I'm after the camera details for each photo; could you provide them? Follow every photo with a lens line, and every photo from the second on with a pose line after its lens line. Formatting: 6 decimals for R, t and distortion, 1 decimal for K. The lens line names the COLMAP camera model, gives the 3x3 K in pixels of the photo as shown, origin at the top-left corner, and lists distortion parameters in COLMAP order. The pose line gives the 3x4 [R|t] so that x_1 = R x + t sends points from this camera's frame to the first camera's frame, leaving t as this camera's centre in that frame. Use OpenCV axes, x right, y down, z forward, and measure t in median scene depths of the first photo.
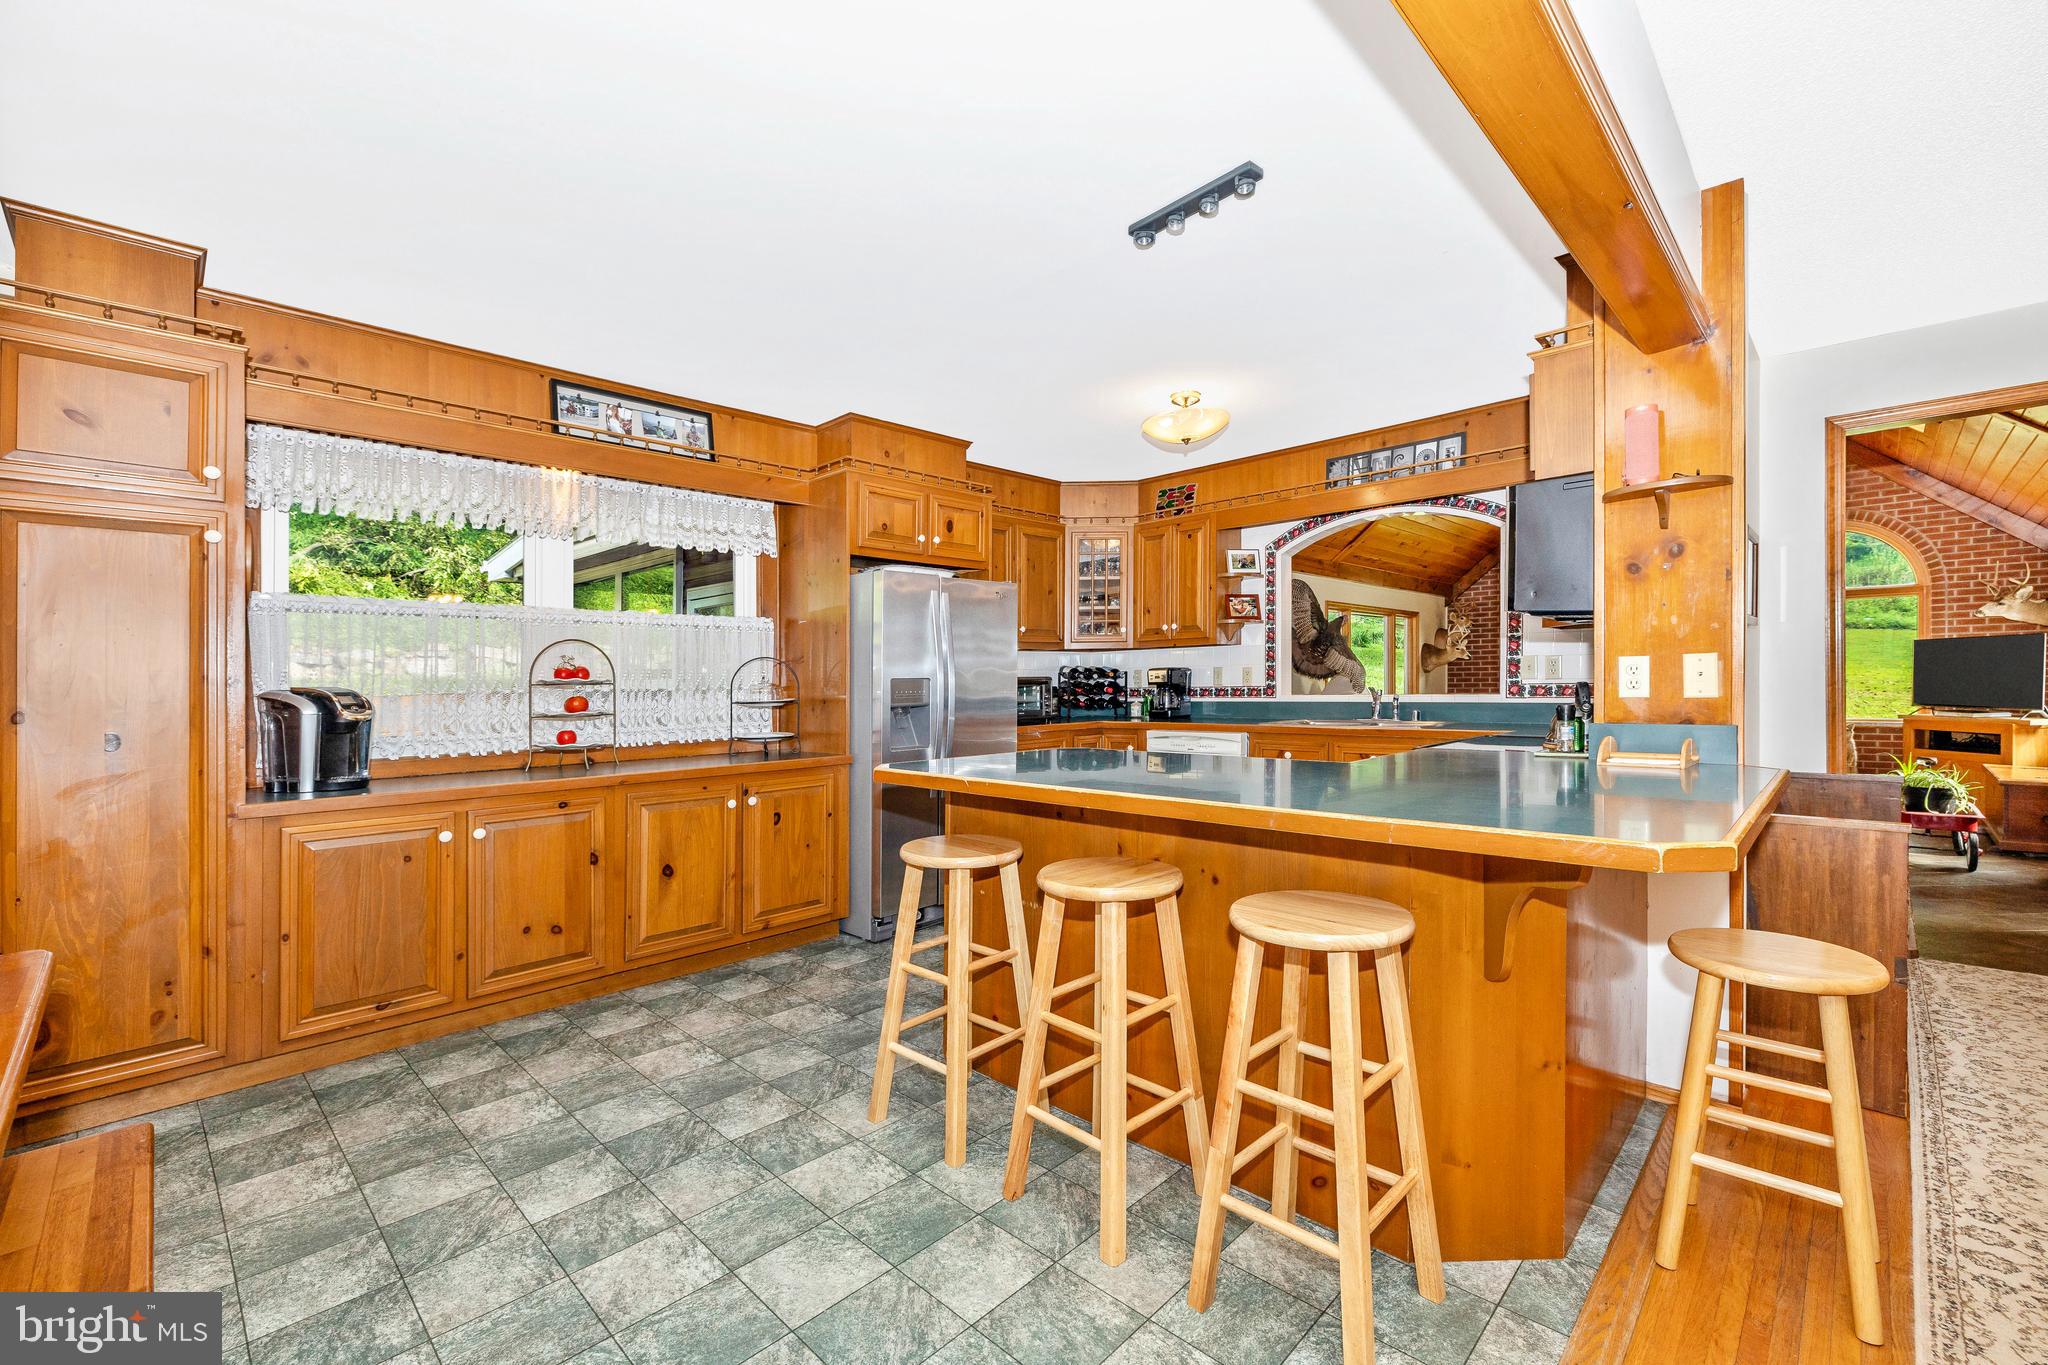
lens RADIAL K [[859.1, 0, 1016.3], [0, 859.1, 674.5], [0, 0, 1]] dist [-0.001265, -0.000922]
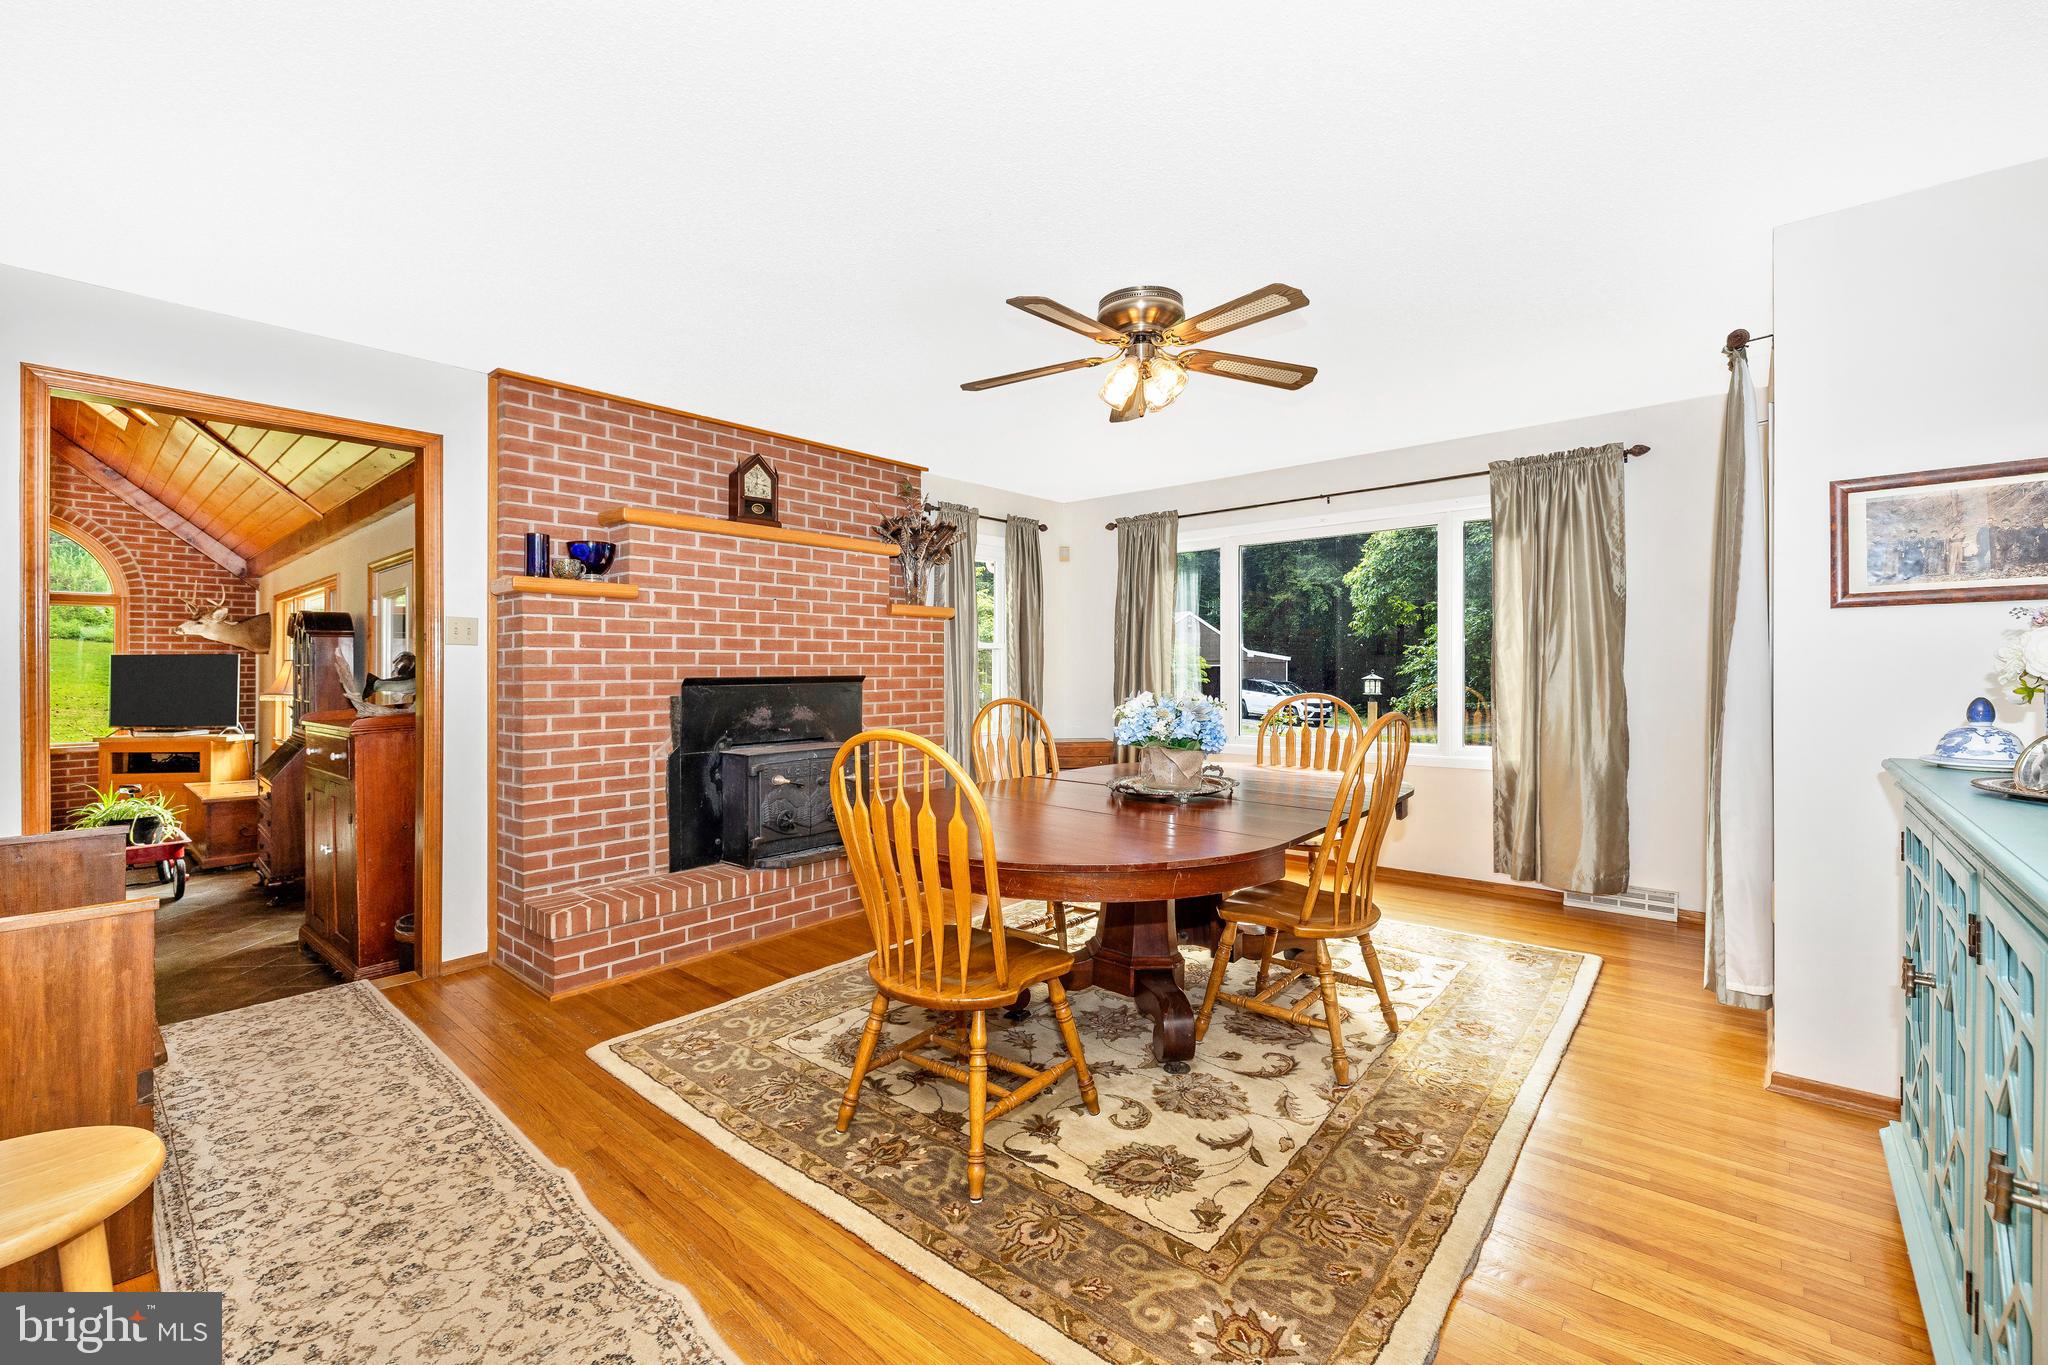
lens RADIAL K [[859.1, 0, 1052.2], [0, 859.1, 683.4], [0, 0, 1]] dist [-0.001265, -0.000922]
pose [[-0.079642, 0.004525, 0.996813, 0.101278], [-0.000125, 0.999990, -0.004550, -0.010922], [-0.996824, -0.000487, -0.079641, 0.129752]]
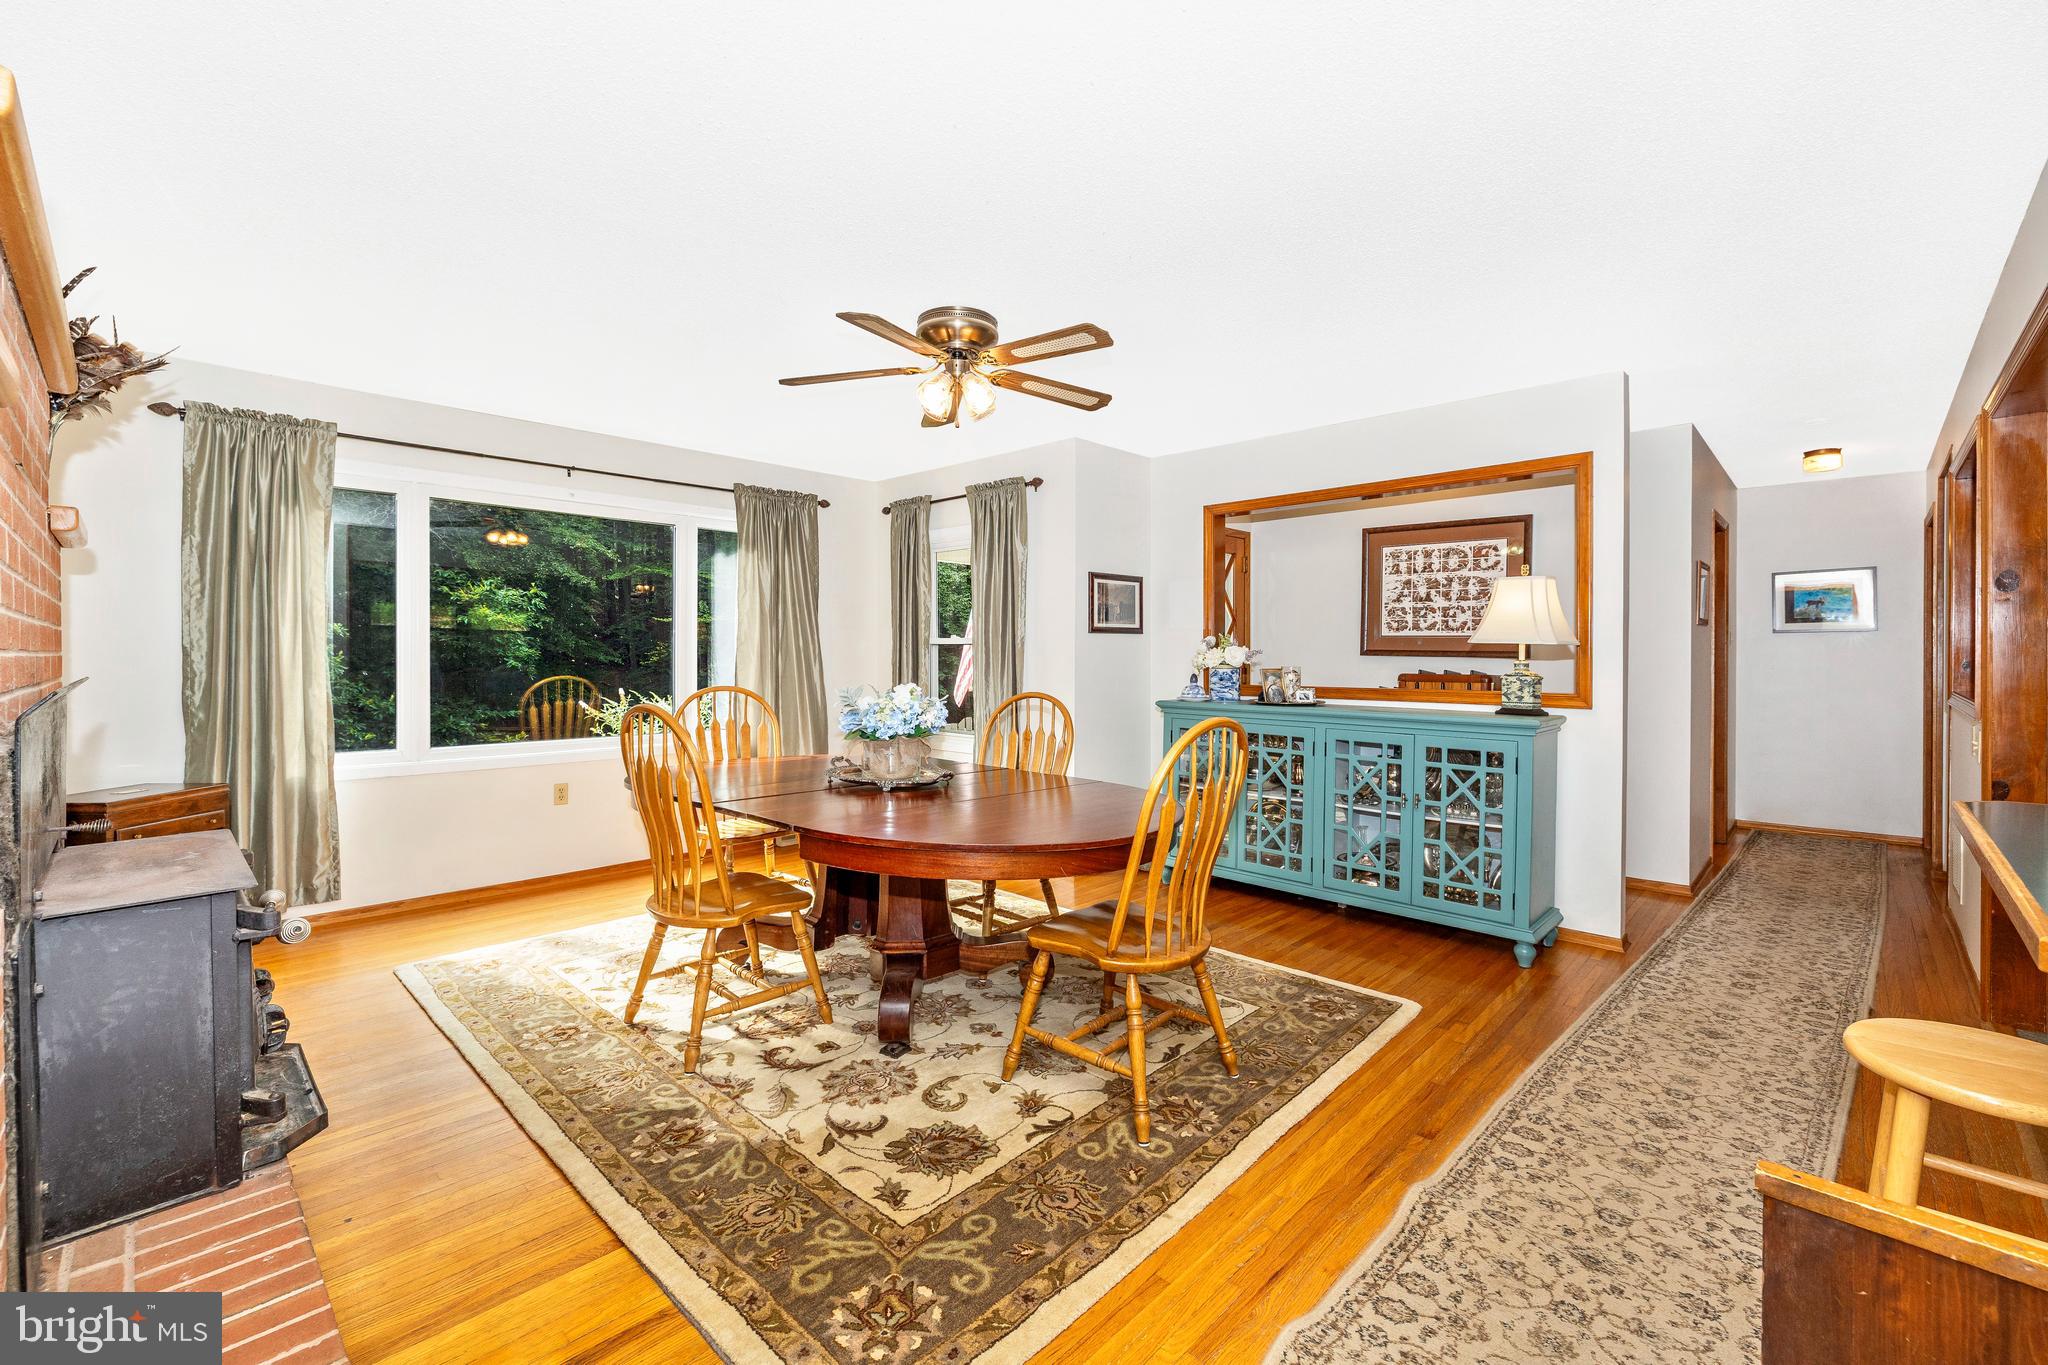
lens RADIAL K [[859.1, 0, 1011.9], [0, 859.1, 662.1], [0, 0, 1]] dist [-0.001265, -0.000922]
pose [[-0.999816, 0.018182, -0.006080, 0.740501], [0.018190, 0.999834, -0.001345, -0.022726], [0.006055, -0.001455, -0.999981, 0.747421]]
